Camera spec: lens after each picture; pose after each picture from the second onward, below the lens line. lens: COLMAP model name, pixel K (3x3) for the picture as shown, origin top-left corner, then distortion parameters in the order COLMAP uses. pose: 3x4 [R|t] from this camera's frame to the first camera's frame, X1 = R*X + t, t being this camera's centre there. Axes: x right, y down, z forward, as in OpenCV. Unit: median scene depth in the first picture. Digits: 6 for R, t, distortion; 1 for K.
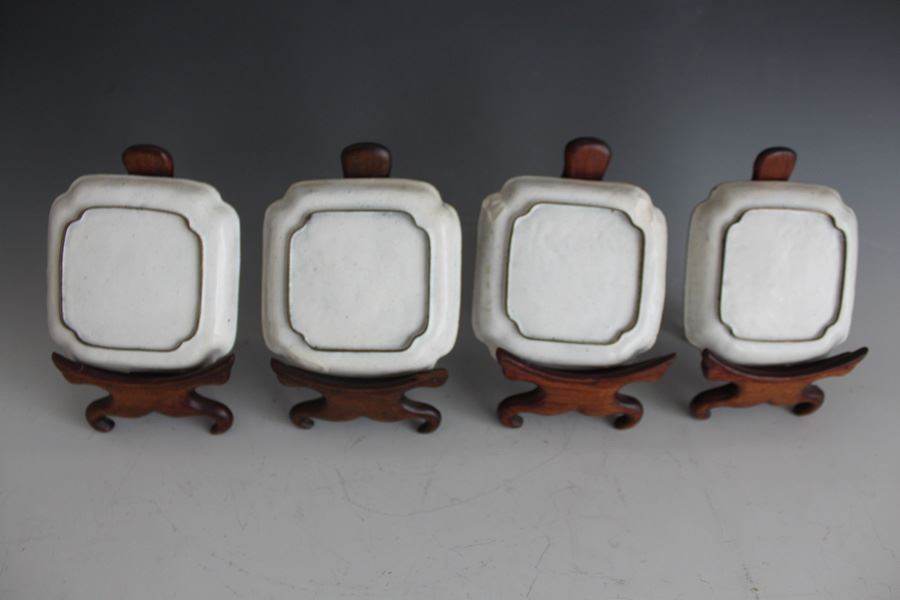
lens RADIAL K [[776.0, 0, 449.2], [0, 776.0, 282.9], [0, 0, 1]] dist [-0.146703, 0.000062]
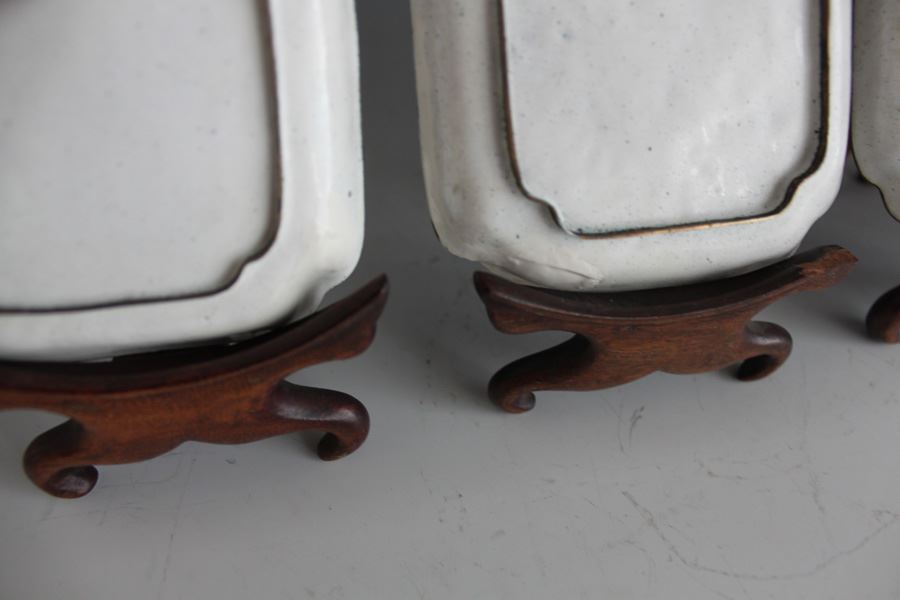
lens RADIAL K [[715.9, 0, 450.0], [0, 715.9, 300.0], [0, 0, 1]] dist [-0.127261, 0.006298]
pose [[0.986904, -0.135980, 0.086779, -0.277831], [0.119670, 0.977907, 0.171396, 0.045784], [-0.108169, -0.158766, 0.981373, 0.630377]]
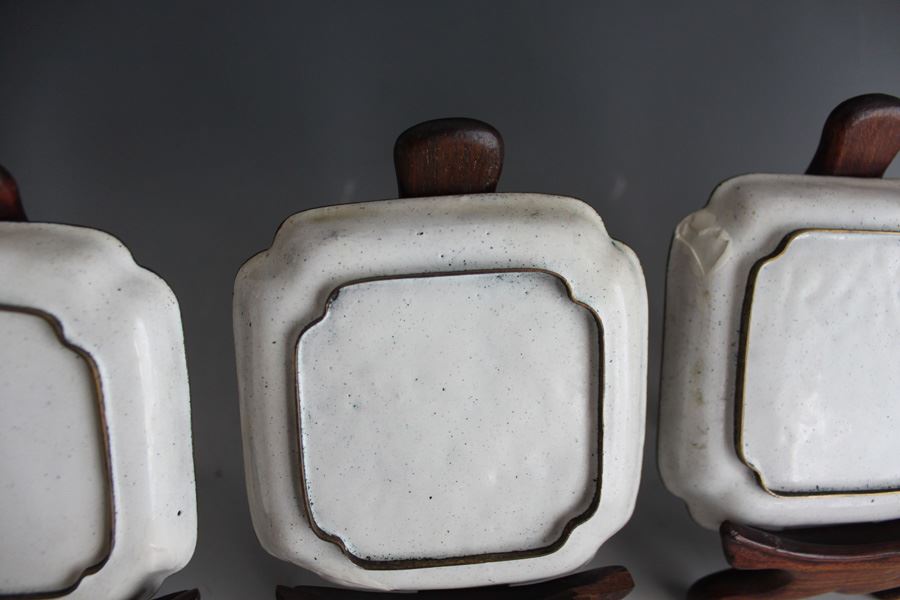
lens RADIAL K [[715.9, 0, 450.0], [0, 715.9, 300.0], [0, 0, 1]] dist [-0.127261, 0.006298]
pose [[0.996855, -0.059616, 0.052216, -0.134746], [0.054418, 0.993906, 0.095866, -0.116042], [-0.057613, -0.092723, 0.994024, 0.576807]]
